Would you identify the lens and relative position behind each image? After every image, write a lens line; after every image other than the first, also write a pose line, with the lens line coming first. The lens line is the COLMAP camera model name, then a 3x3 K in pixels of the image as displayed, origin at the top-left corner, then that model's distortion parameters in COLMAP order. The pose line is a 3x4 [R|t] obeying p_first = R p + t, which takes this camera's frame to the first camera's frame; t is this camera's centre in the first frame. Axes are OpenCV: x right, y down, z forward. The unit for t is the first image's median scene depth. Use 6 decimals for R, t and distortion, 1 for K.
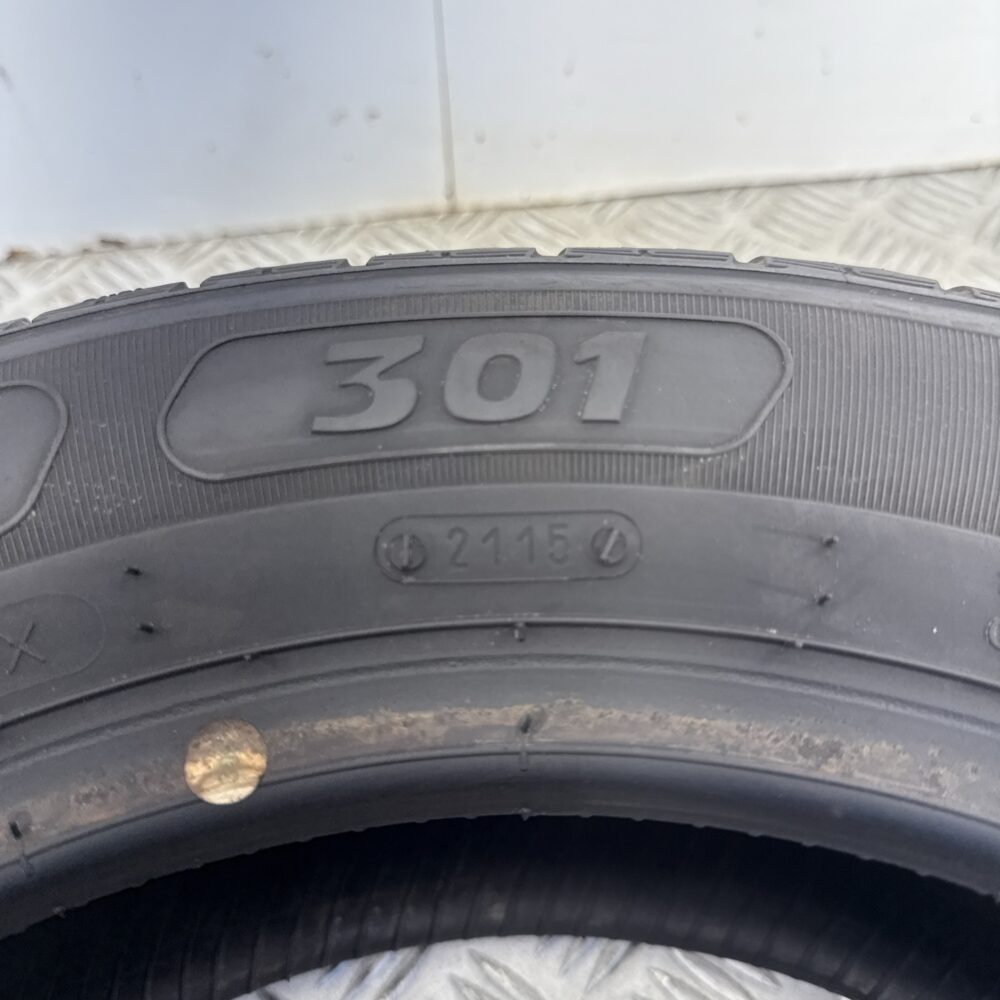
lens RADIAL K [[950.8, 0, 500.0], [0, 950.8, 500.0], [0, 0, 1]] dist [0.109478, -0.168716]
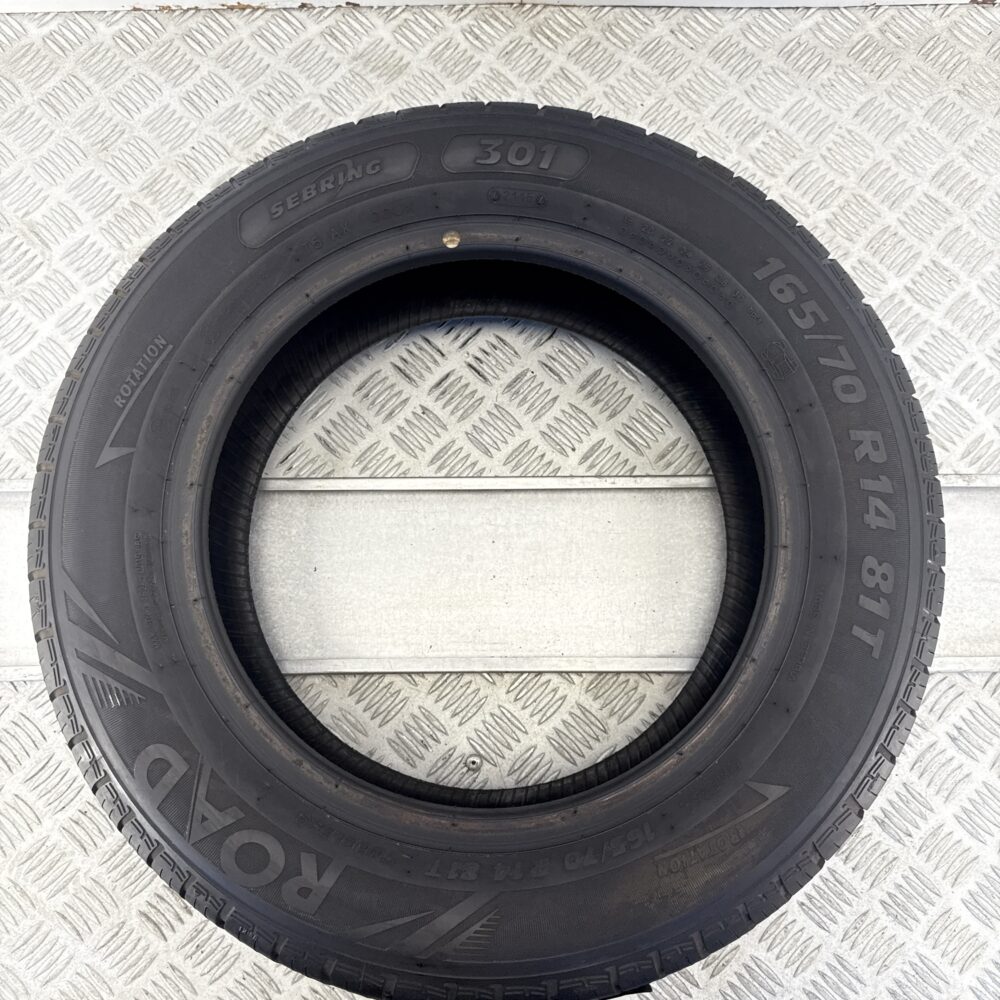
lens RADIAL K [[950.8, 0, 500.0], [0, 950.8, 500.0], [0, 0, 1]] dist [0.109478, -0.168716]
pose [[0.992568, 0.121616, -0.004368, 0.114496], [-0.110707, 0.917272, 0.382566, -0.350185], [0.050533, -0.379239, 0.923918, -3.570247]]
